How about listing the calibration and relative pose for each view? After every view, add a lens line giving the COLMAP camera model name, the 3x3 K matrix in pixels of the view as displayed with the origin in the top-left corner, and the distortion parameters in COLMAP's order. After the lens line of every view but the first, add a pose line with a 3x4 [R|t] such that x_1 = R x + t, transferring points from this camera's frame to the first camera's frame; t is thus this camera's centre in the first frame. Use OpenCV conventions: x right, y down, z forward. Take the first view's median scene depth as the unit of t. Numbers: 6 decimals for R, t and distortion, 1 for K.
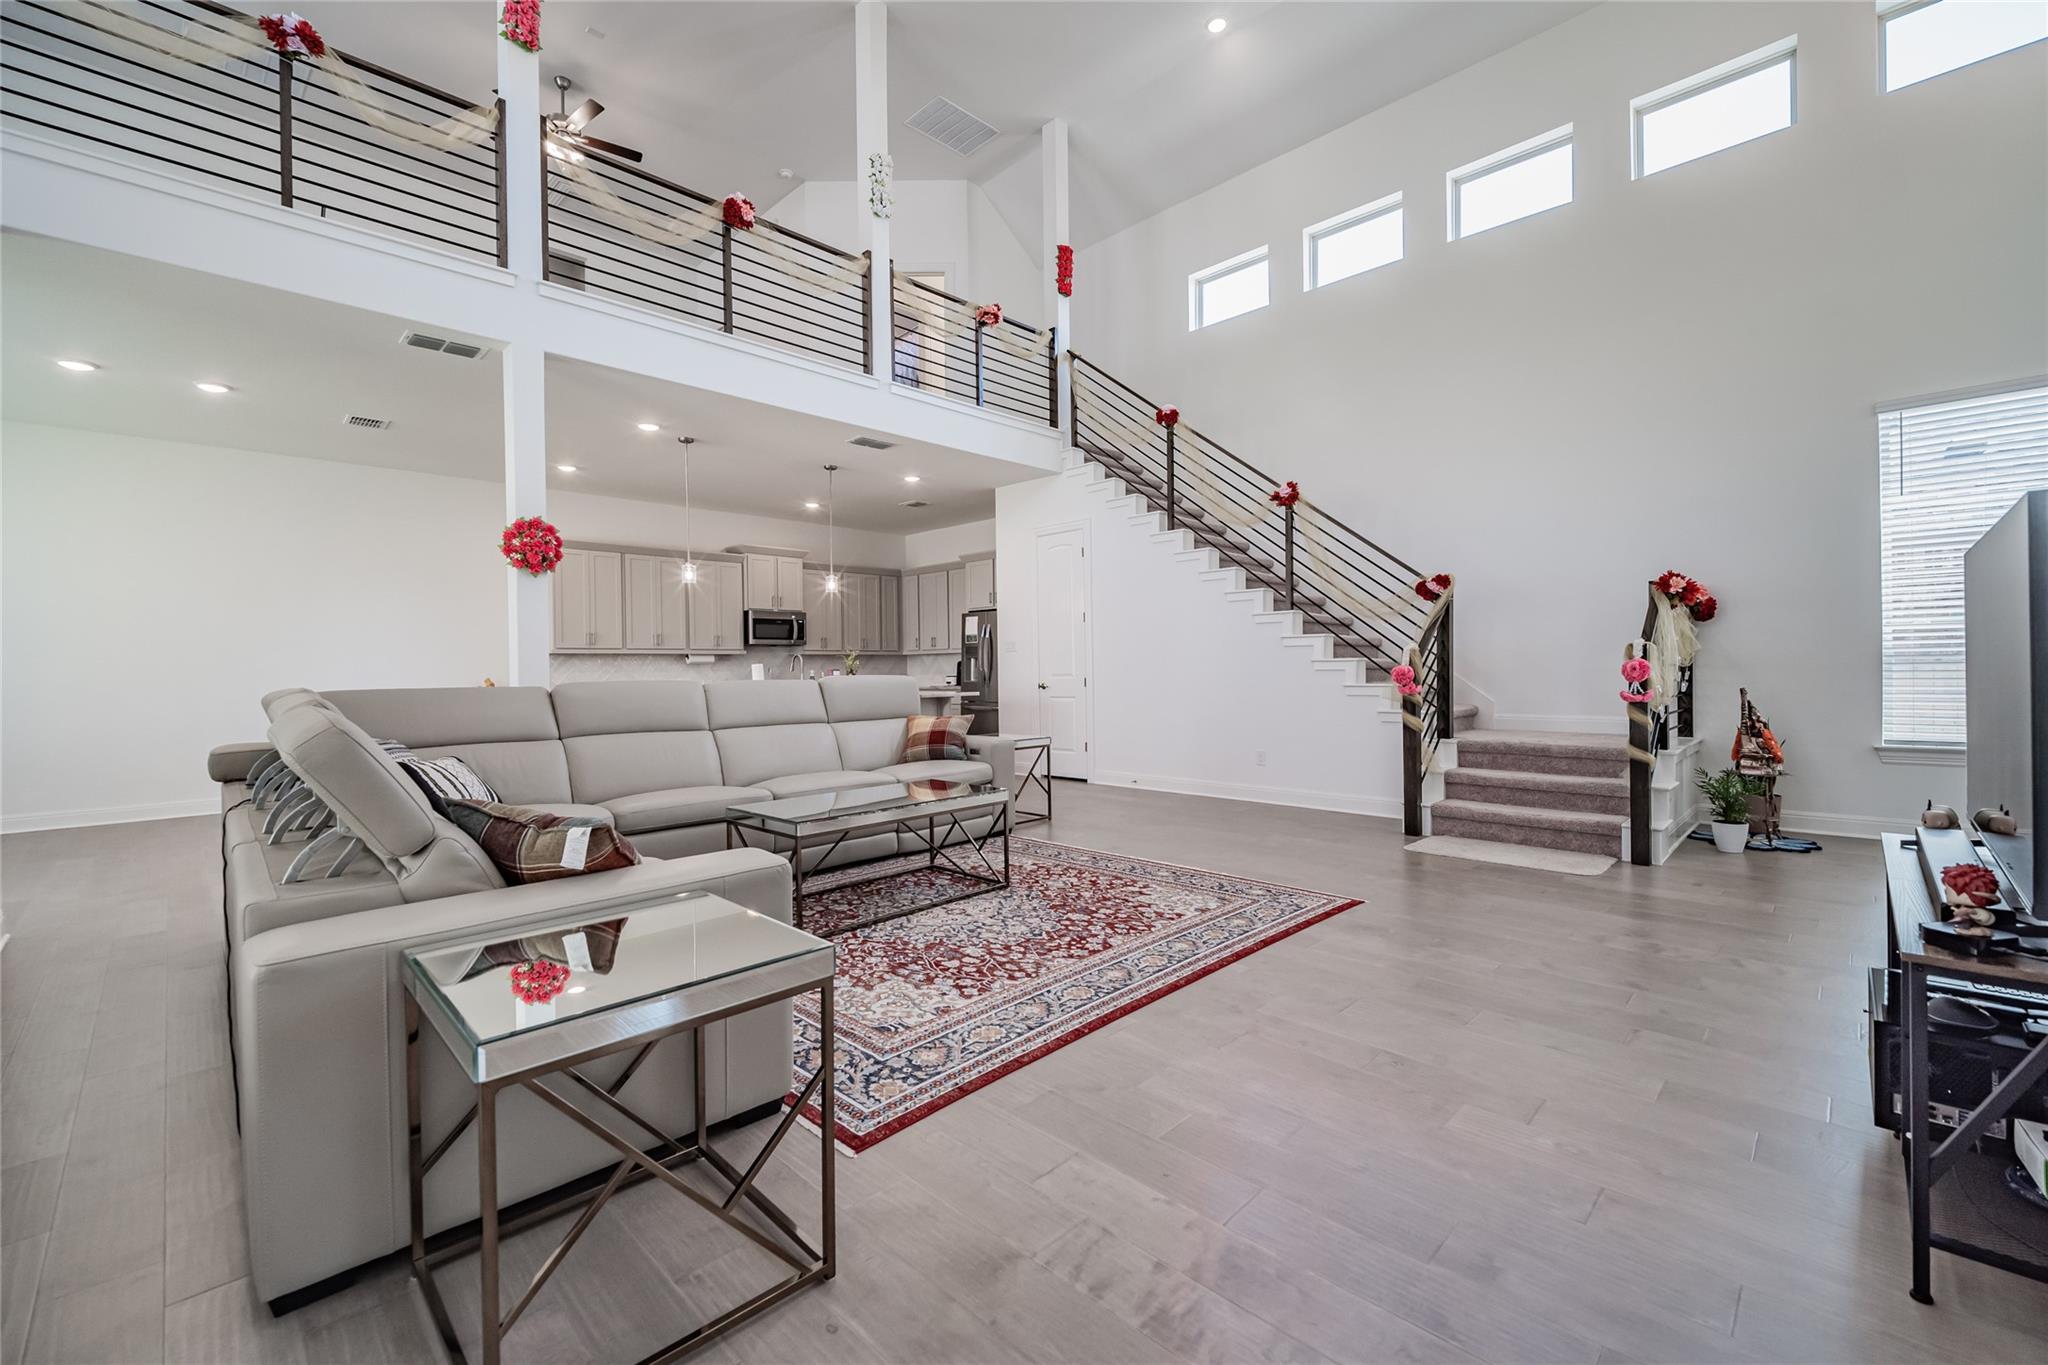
lens RADIAL K [[842.4, 0, 1009.4], [0, 842.4, 670.9], [0, 0, 1]] dist [0.024374, -0.017838]
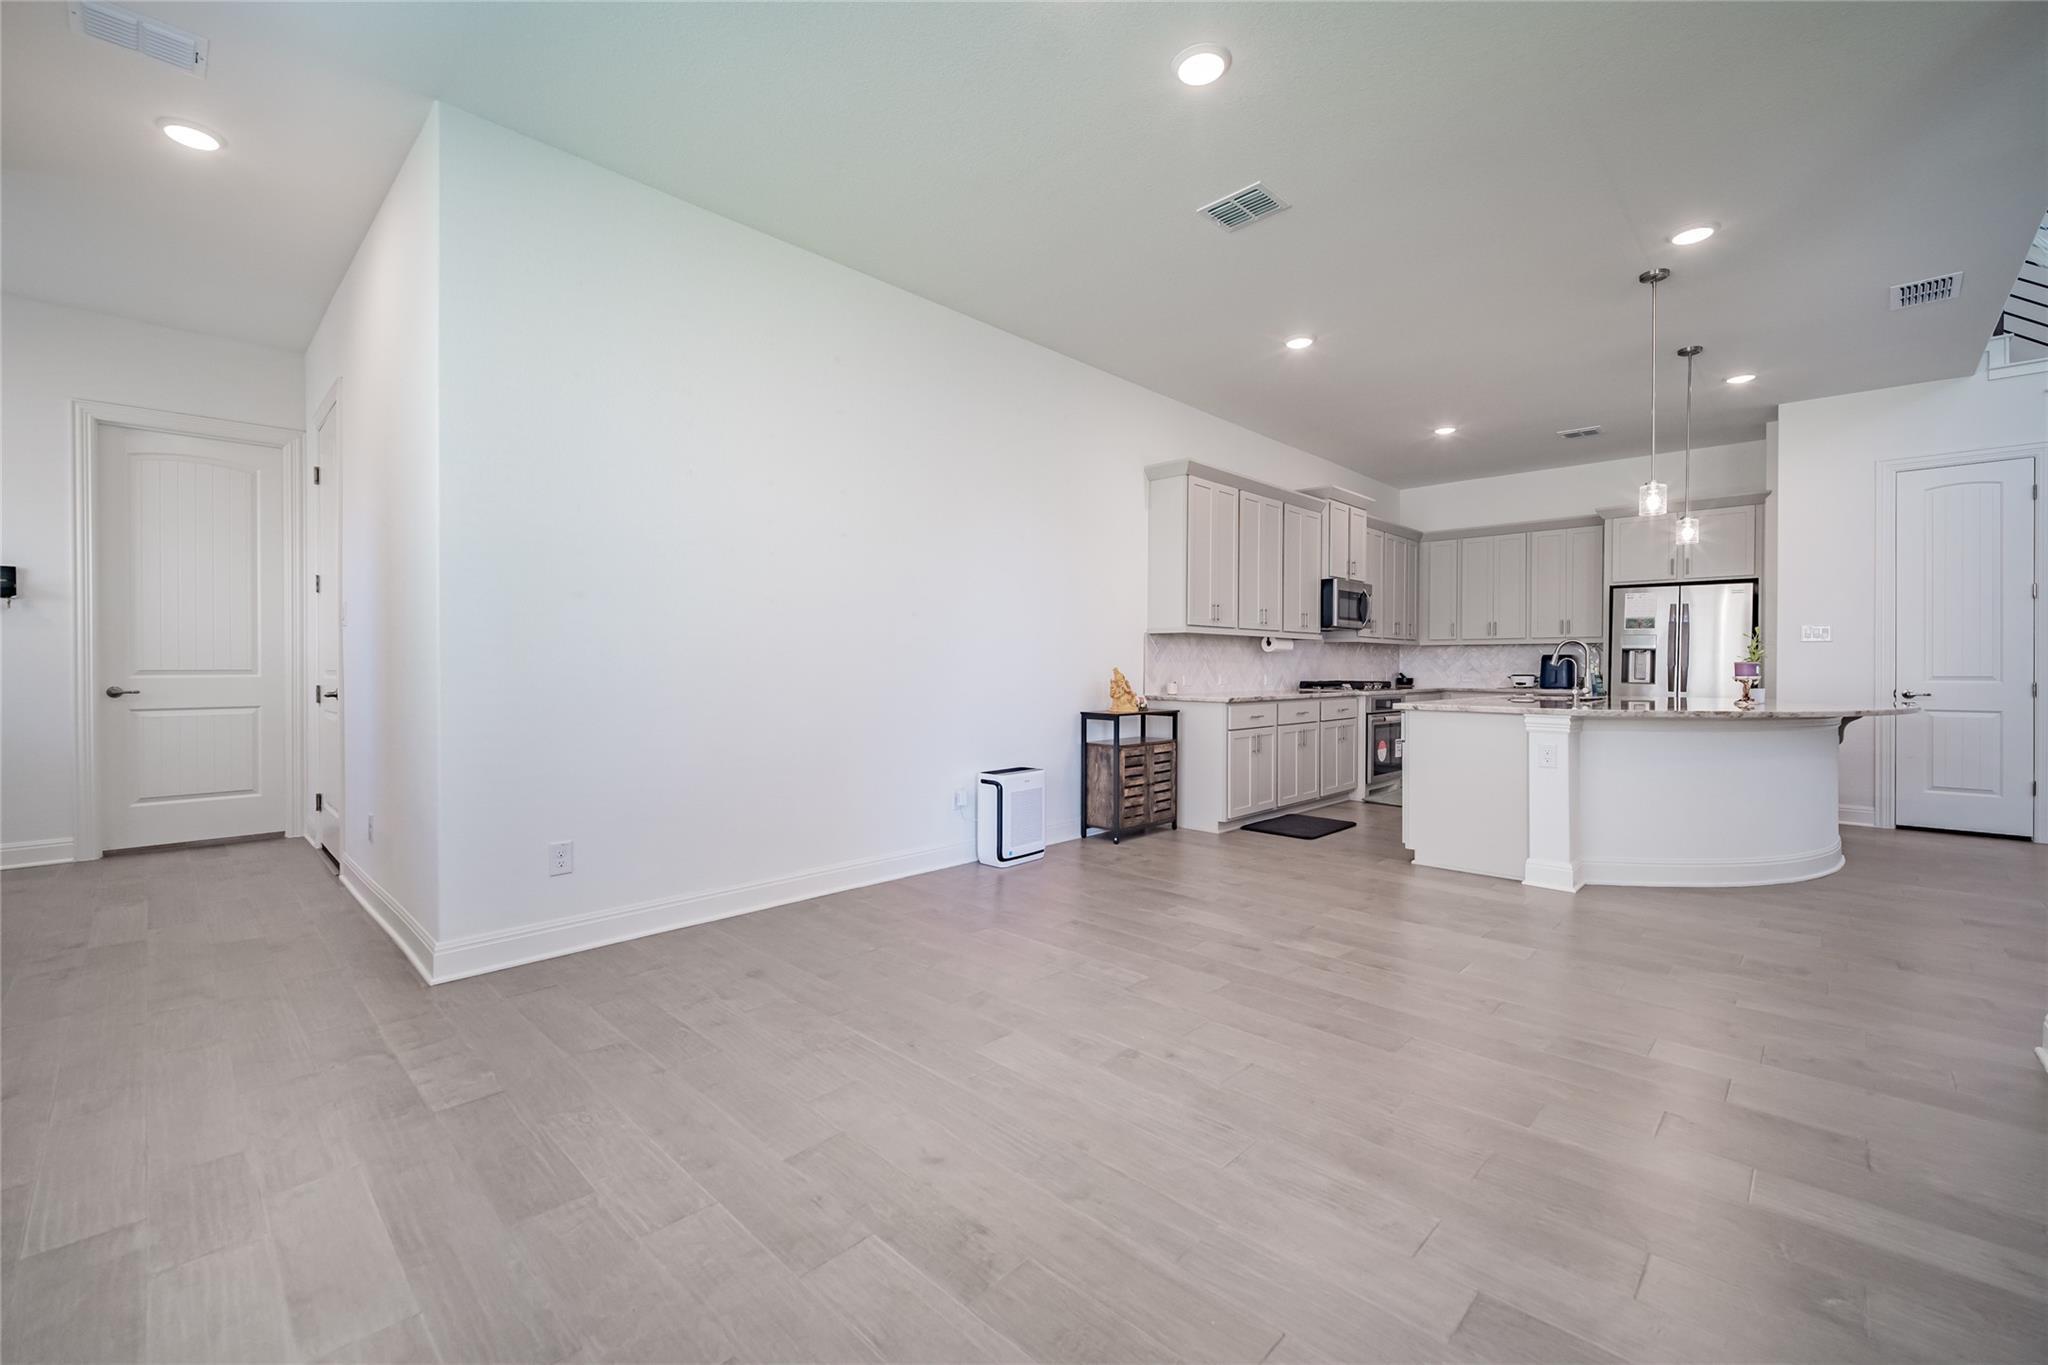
lens RADIAL K [[845.4, 0, 1006.4], [0, 845.4, 670.7], [0, 0, 1]] dist [0.016521, -0.010097]
pose [[0.999851, 0.017019, 0.003016, -1.072035], [-0.017029, 0.999850, 0.003150, 0.016685], [-0.002962, -0.003201, 0.999990, 0.502840]]
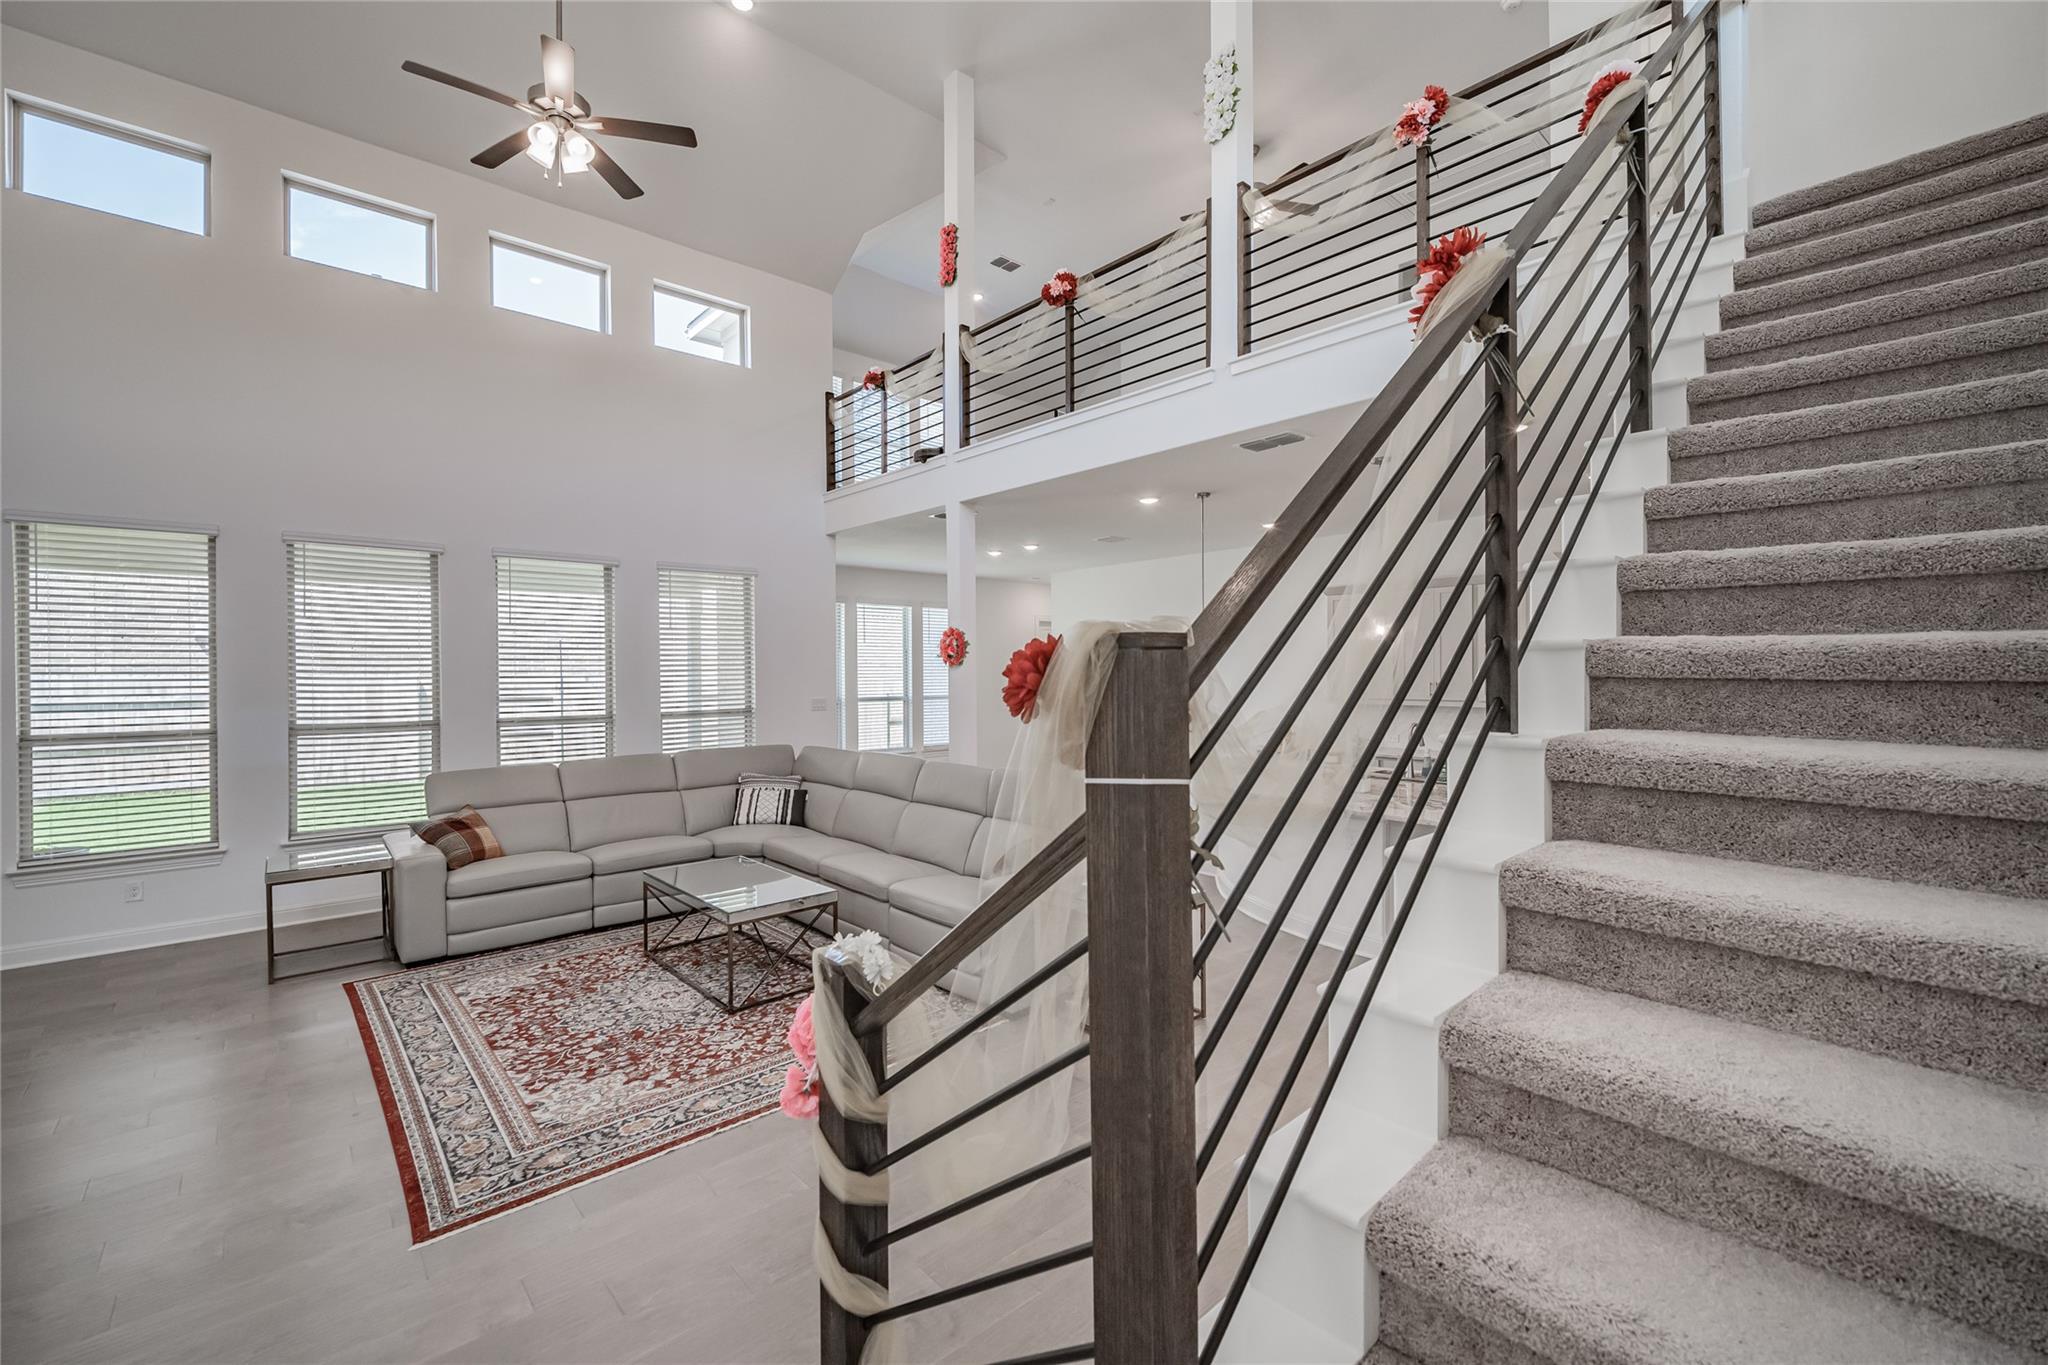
lens RADIAL K [[845.4, 0, 1006.4], [0, 845.4, 670.7], [0, 0, 1]] dist [0.016521, -0.010097]
pose [[-0.062709, 0.017980, -0.997870, 0.733363], [0.006270, 0.999825, 0.017621, -0.121090], [0.998012, -0.005152, -0.062811, 1.067046]]
